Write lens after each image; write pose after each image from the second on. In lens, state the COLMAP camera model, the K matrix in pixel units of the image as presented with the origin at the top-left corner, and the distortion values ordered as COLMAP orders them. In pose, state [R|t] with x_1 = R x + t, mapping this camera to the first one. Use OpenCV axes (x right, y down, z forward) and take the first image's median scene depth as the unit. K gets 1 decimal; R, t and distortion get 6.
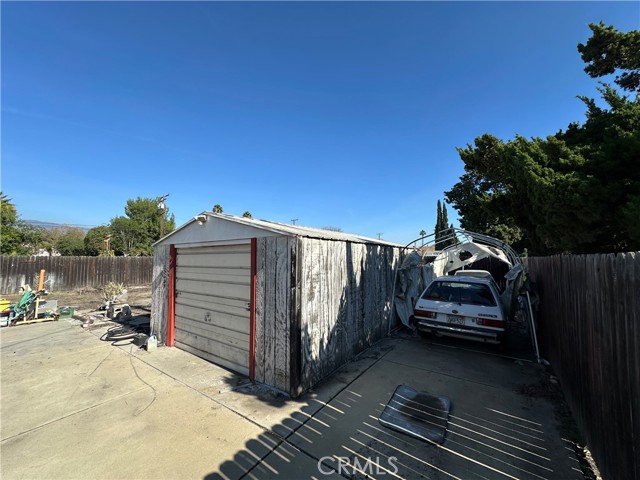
lens RADIAL K [[256.8, 0, 320.0], [0, 256.8, 240.0], [0, 0, 1]] dist [-0.002427, -0.000091]
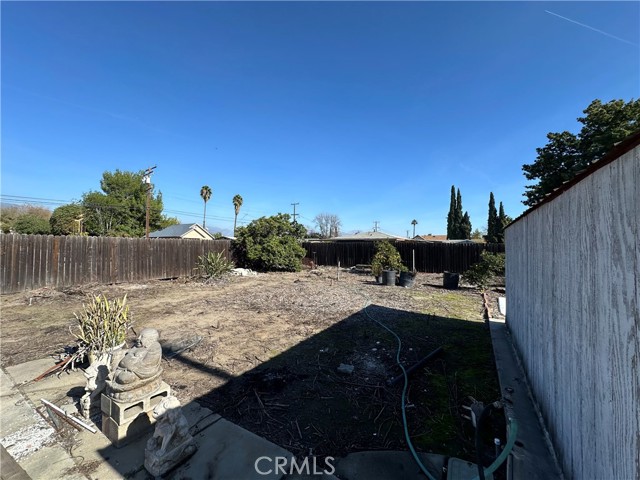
lens RADIAL K [[256.8, 0, 320.0], [0, 256.8, 240.0], [0, 0, 1]] dist [-0.002427, -0.000091]
pose [[0.997826, 0.016168, 0.063896, -0.106915], [-0.019028, 0.998832, 0.044406, 0.012604], [-0.063103, -0.045526, 0.996968, 0.126208]]
